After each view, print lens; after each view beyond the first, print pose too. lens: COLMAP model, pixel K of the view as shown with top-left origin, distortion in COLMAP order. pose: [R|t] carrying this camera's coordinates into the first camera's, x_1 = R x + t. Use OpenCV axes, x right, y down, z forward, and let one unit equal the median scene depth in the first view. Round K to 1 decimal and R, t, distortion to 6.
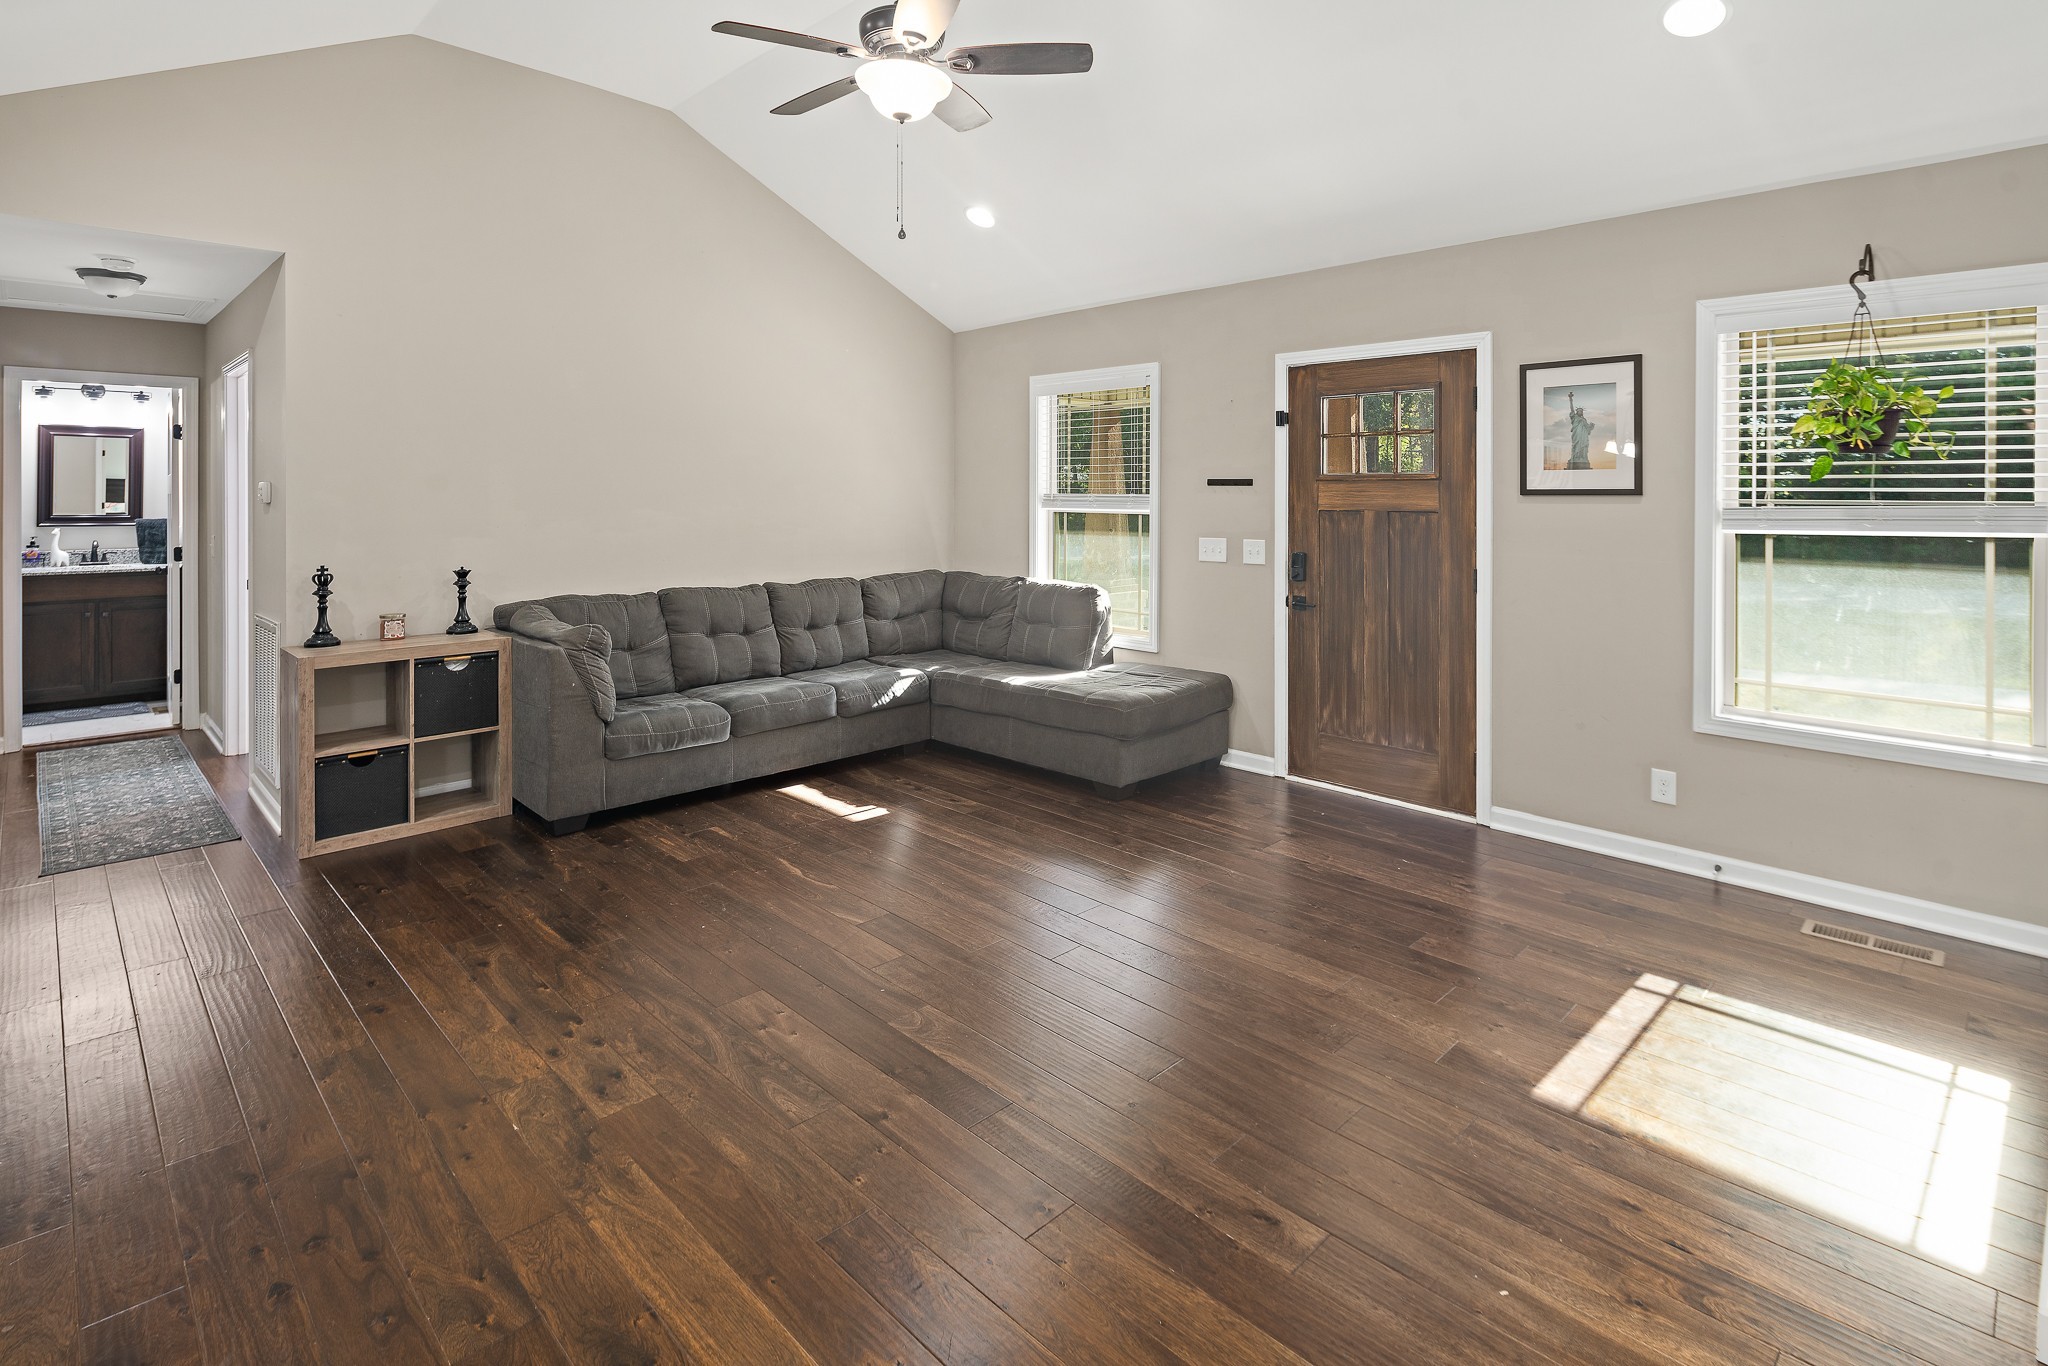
lens RADIAL K [[1009.1, 0, 1024.0], [0, 1009.1, 683.0], [0, 0, 1]] dist [-0.000116, 0.000203]
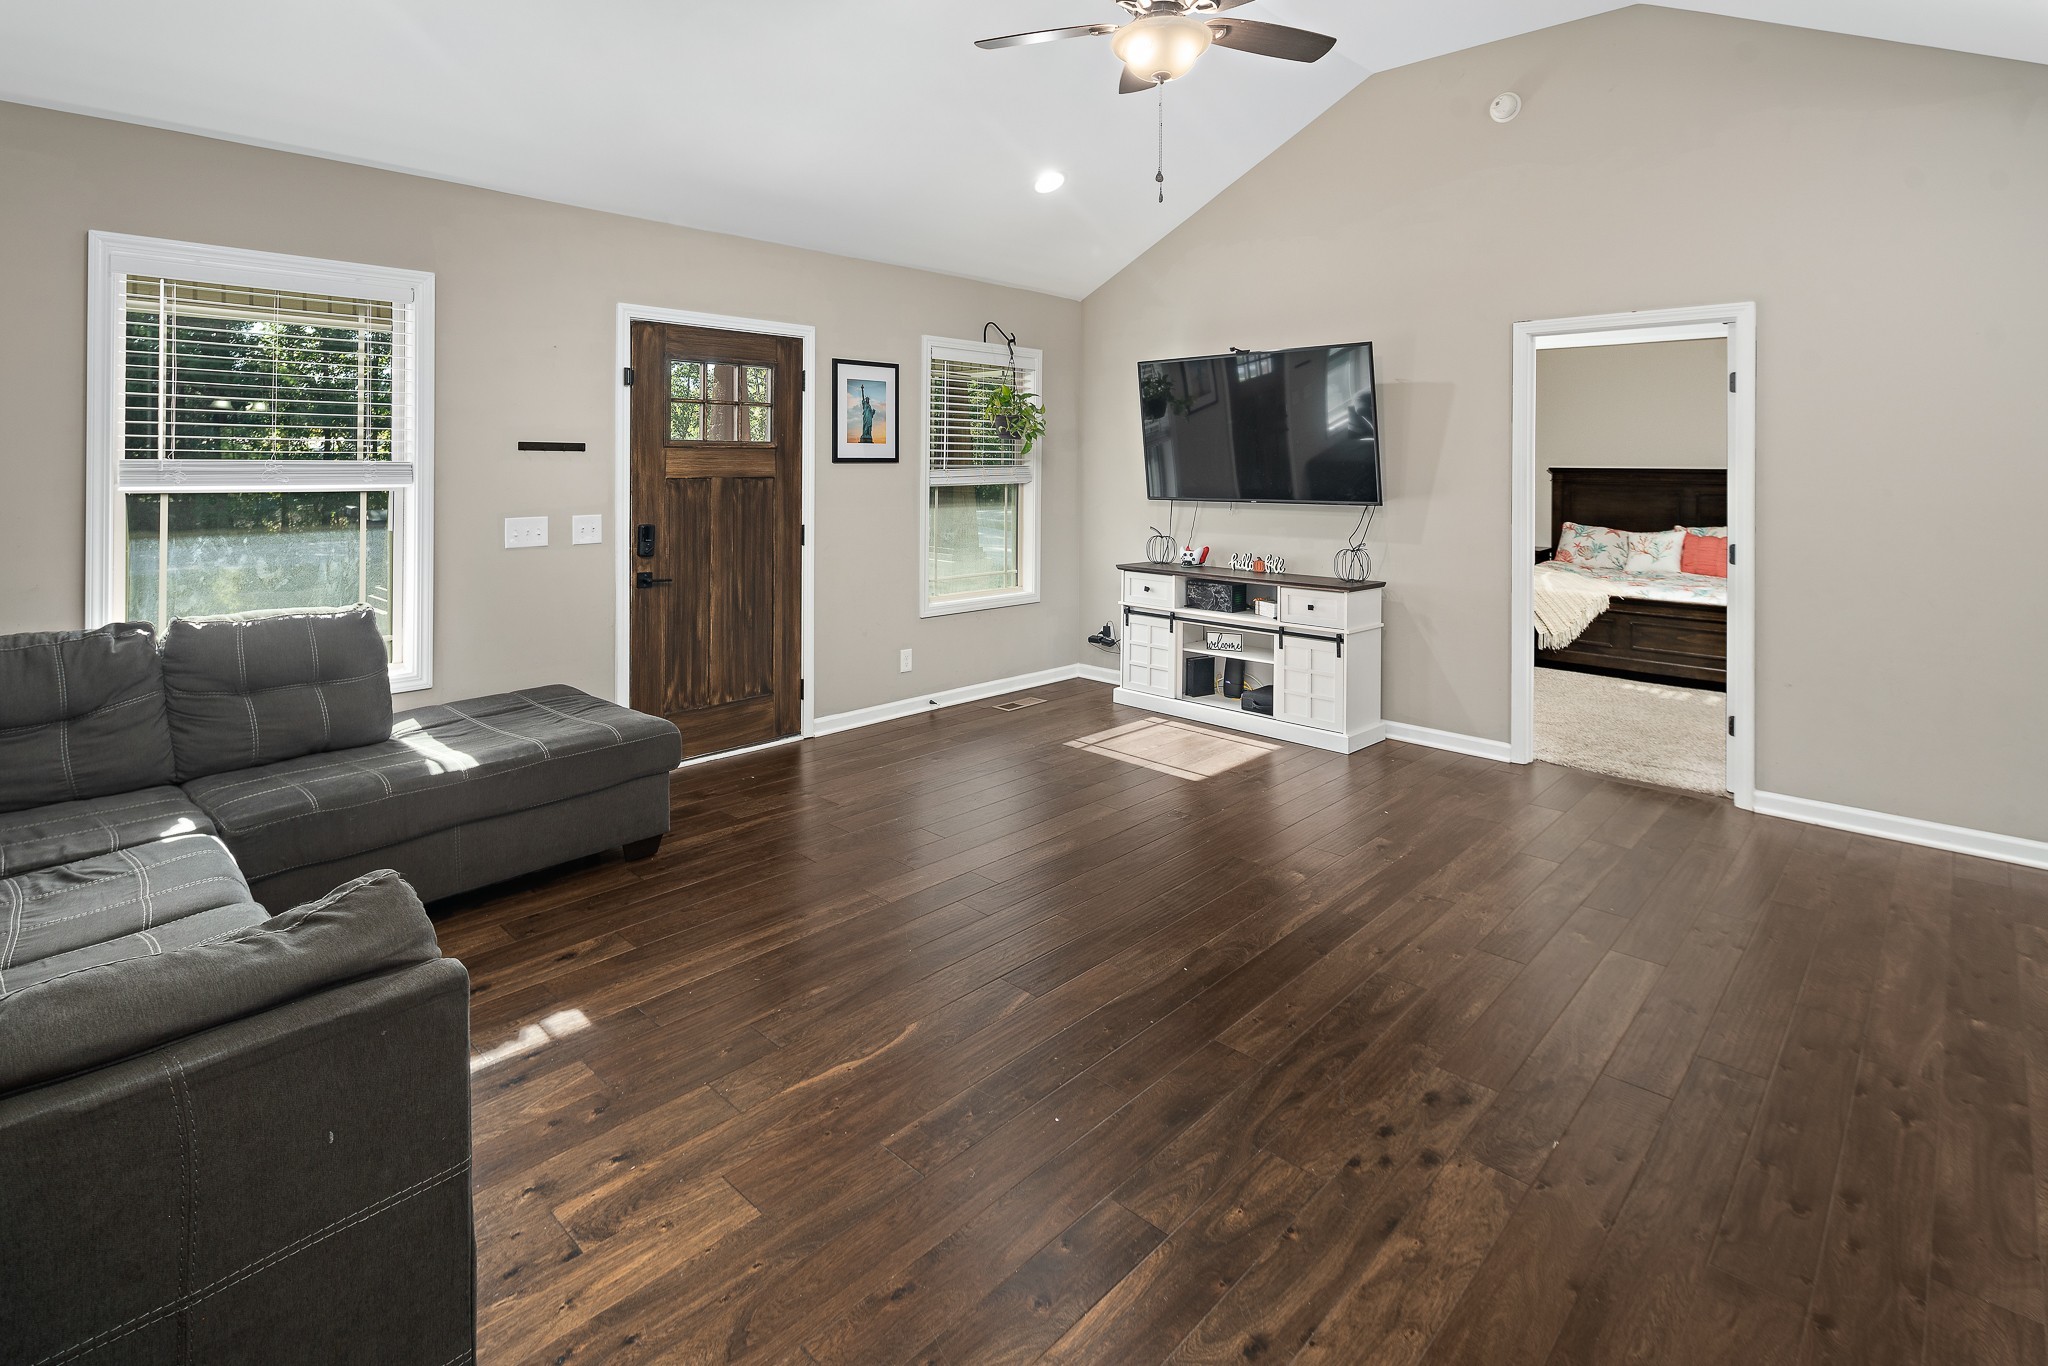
lens RADIAL K [[1000.5, 0, 1007.4], [0, 1000.5, 642.4], [0, 0, 1]] dist [0.011571, 0.000055]
pose [[-0.038656, -0.182690, 0.982410, -0.706322], [0.178374, 0.966093, 0.186675, -0.149197], [-0.983203, 0.182453, -0.004758, 0.759590]]
